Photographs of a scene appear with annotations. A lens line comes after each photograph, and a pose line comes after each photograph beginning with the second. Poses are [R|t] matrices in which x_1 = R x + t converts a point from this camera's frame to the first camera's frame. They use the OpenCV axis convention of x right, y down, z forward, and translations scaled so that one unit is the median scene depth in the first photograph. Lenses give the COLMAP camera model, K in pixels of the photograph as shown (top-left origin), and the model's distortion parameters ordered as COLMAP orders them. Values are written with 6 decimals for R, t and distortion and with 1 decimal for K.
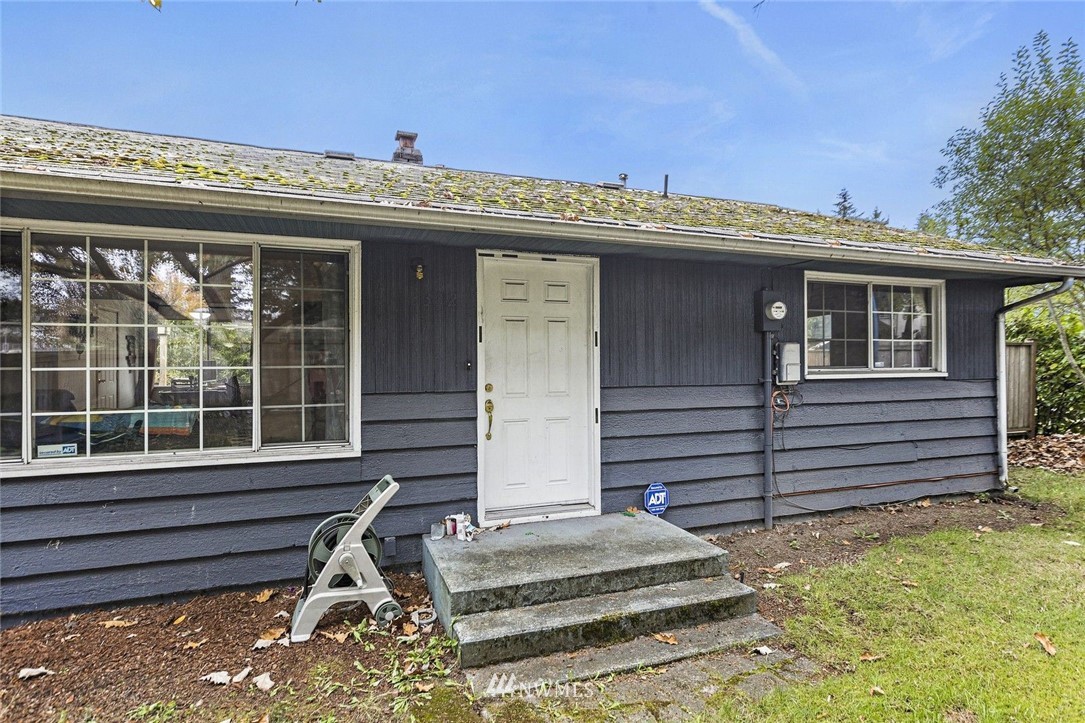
lens RADIAL K [[547.4, 0, 538.1], [0, 547.4, 361.8], [0, 0, 1]] dist [0.002462, 0.000314]
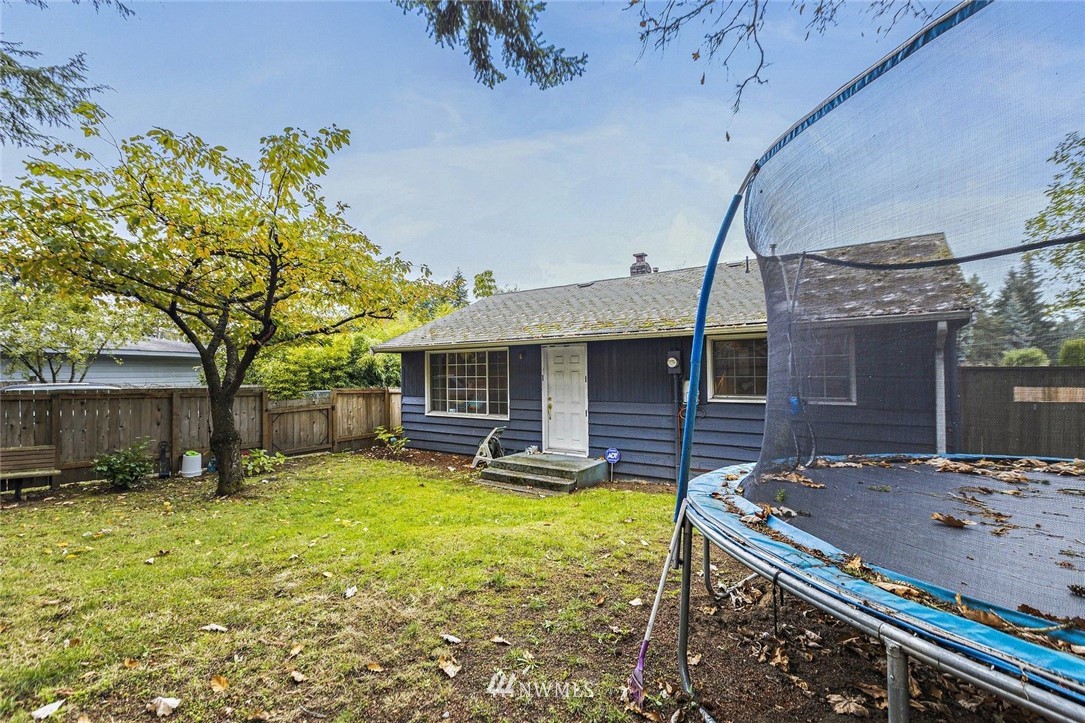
lens RADIAL K [[489.3, 0, 545.9], [0, 489.3, 364.2], [0, 0, 1]] dist [-0.001738, -0.000834]
pose [[0.559367, -0.017430, -0.828737, 1.667474], [0.008998, 0.999848, -0.014955, -0.073395], [0.828871, 0.000909, 0.559439, -0.254997]]
